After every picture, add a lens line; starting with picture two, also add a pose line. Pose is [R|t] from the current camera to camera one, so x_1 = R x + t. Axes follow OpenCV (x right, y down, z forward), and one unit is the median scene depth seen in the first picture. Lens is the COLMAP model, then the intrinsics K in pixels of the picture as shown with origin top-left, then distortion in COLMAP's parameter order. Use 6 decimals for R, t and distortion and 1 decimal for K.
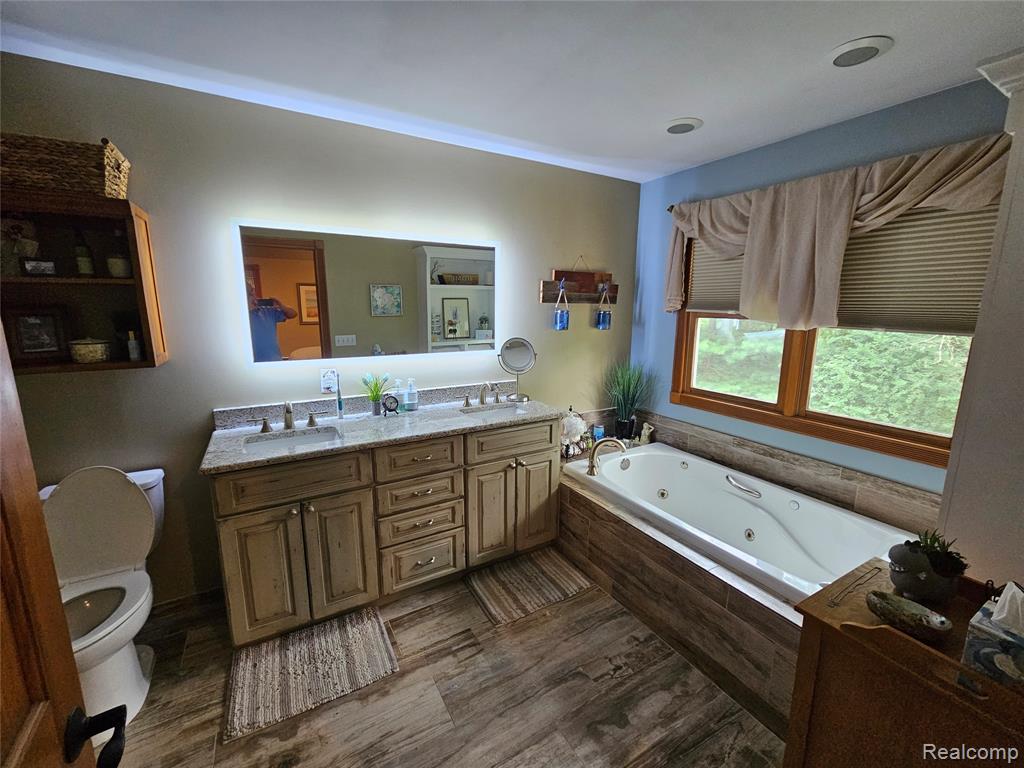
lens RADIAL K [[421.5, 0, 508.7], [0, 421.5, 381.6], [0, 0, 1]] dist [-0.000278, 0.000110]
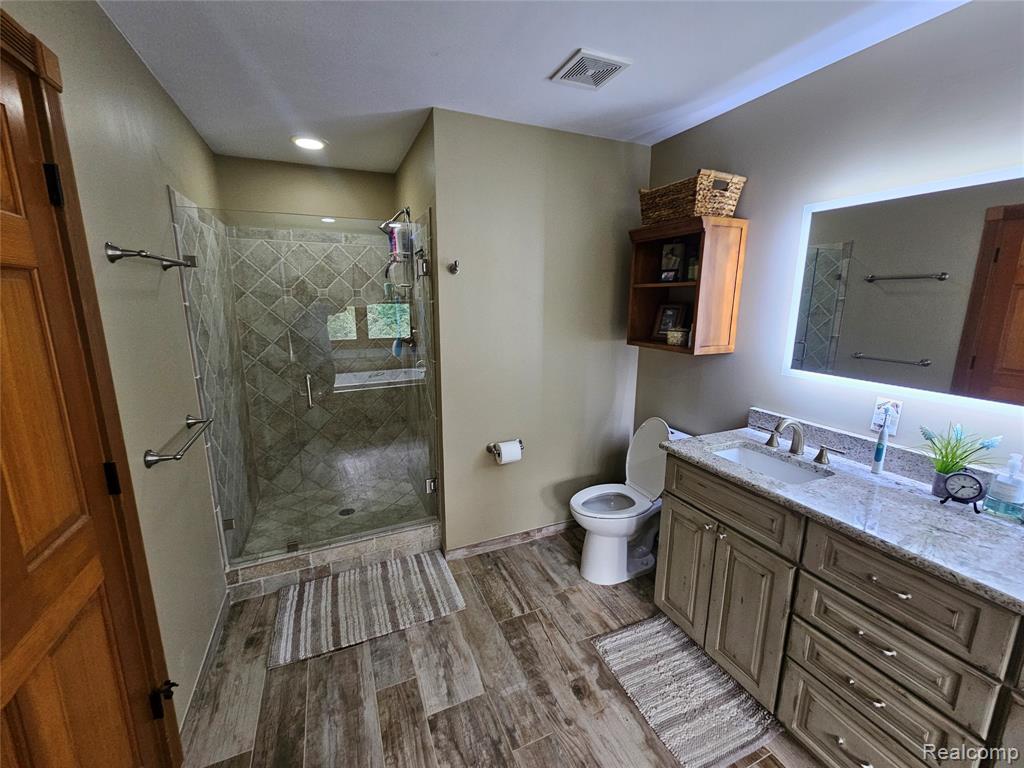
lens RADIAL K [[421.5, 0, 515.0], [0, 421.5, 381.2], [0, 0, 1]] dist [-0.000278, 0.000110]
pose [[-0.118244, 0.190999, -0.974442, 0.340127], [-0.180655, 0.960812, 0.210249, -0.103578], [0.976413, 0.200899, -0.079105, 0.524472]]
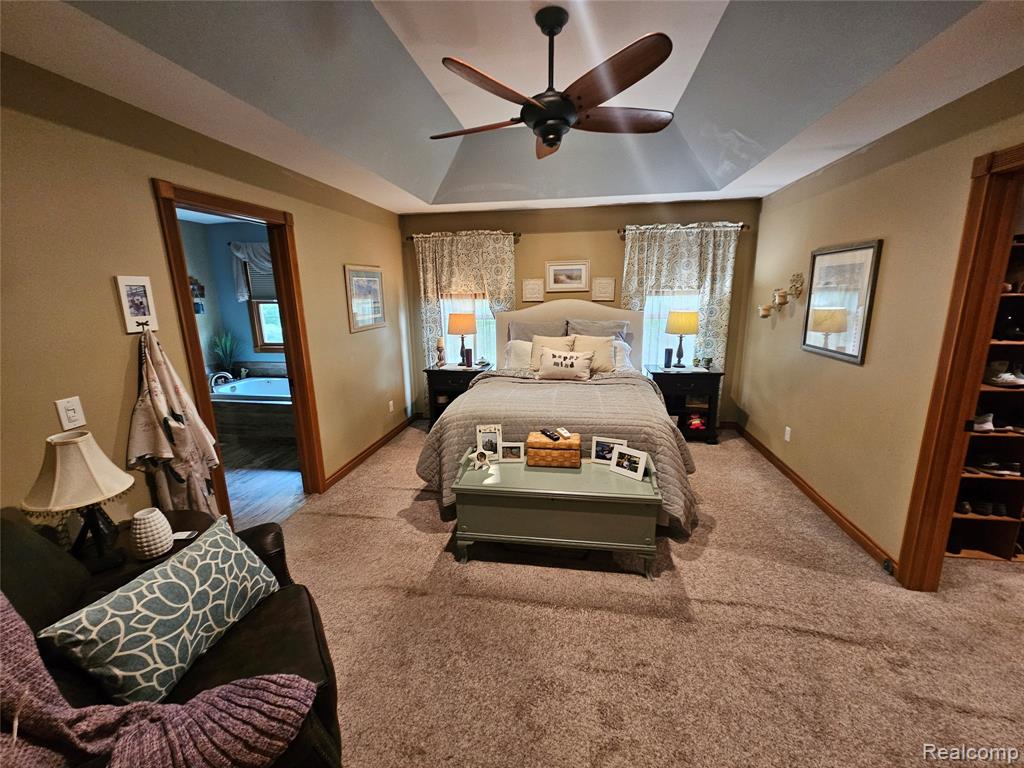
lens RADIAL K [[421.5, 0, 513.3], [0, 421.5, 384.8], [0, 0, 1]] dist [-0.000278, 0.000110]
pose [[0.639863, -0.179236, 0.747295, -0.409268], [0.158530, 0.982291, 0.099860, 0.269811], [-0.751960, 0.054572, 0.656946, -1.485891]]
